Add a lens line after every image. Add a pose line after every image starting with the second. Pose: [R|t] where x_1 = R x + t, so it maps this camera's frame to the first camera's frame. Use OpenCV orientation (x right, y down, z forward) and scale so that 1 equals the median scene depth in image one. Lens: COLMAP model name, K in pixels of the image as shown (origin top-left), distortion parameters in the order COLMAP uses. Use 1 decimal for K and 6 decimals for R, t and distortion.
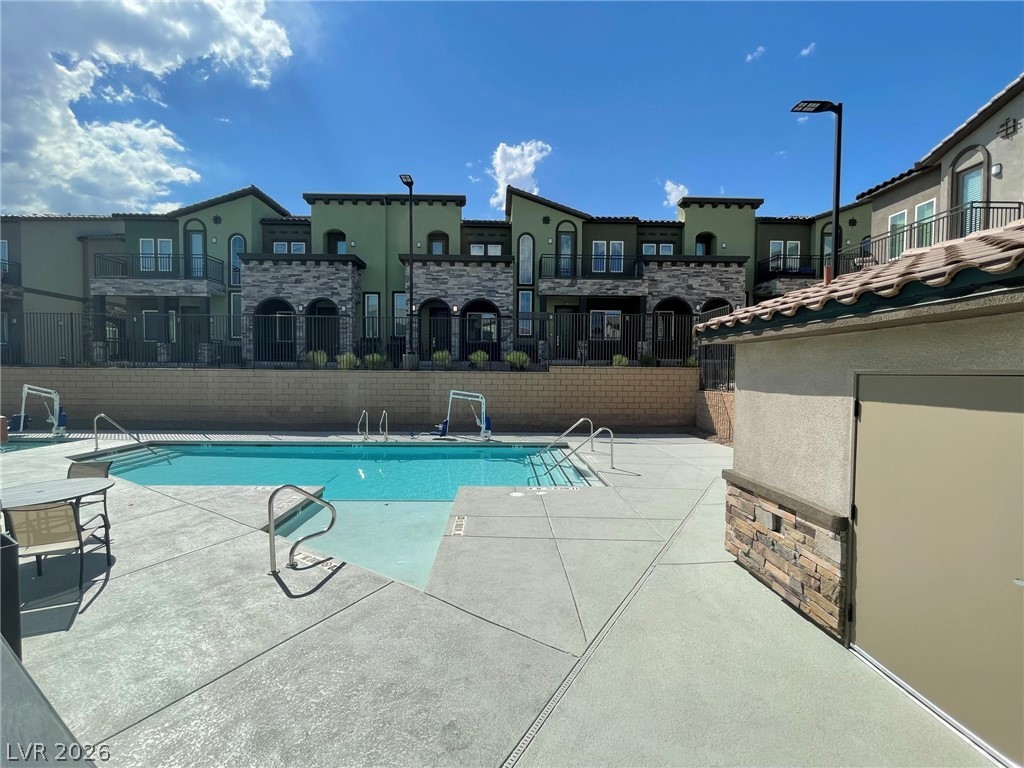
lens RADIAL K [[446.4, 0, 494.9], [0, 446.4, 387.0], [0, 0, 1]] dist [-0.002178, -0.000822]
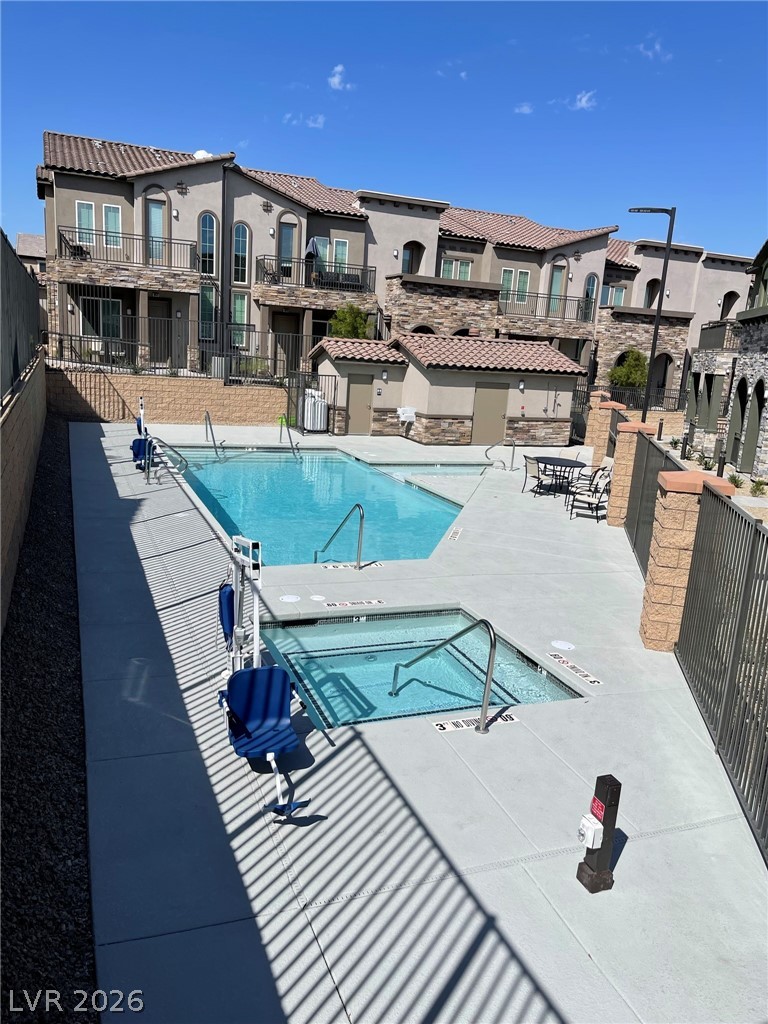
lens RADIAL K [[787.6, 0, 384.0], [0, 787.6, 512.0], [0, 0, 1]] dist [0.081580, -0.111922]
pose [[-0.358286, -0.226413, 0.905742, -1.367143], [-0.041075, 0.973032, 0.226986, -0.112967], [-0.932708, 0.044122, -0.357923, 1.032427]]
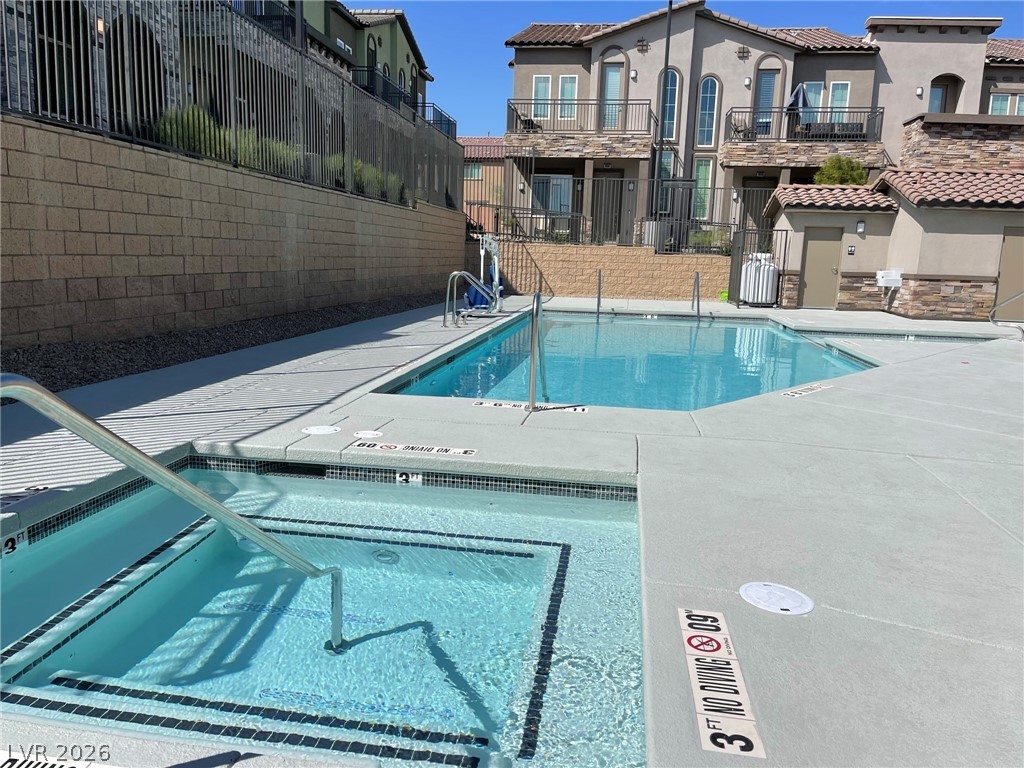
lens RADIAL K [[787.6, 0, 512.0], [0, 787.6, 384.0], [0, 0, 1]] dist [0.081580, -0.111922]
pose [[0.156195, -0.164696, 0.973898, -1.096885], [-0.001817, 0.985951, 0.167026, 0.026565], [-0.987725, -0.027859, 0.153701, 0.739668]]
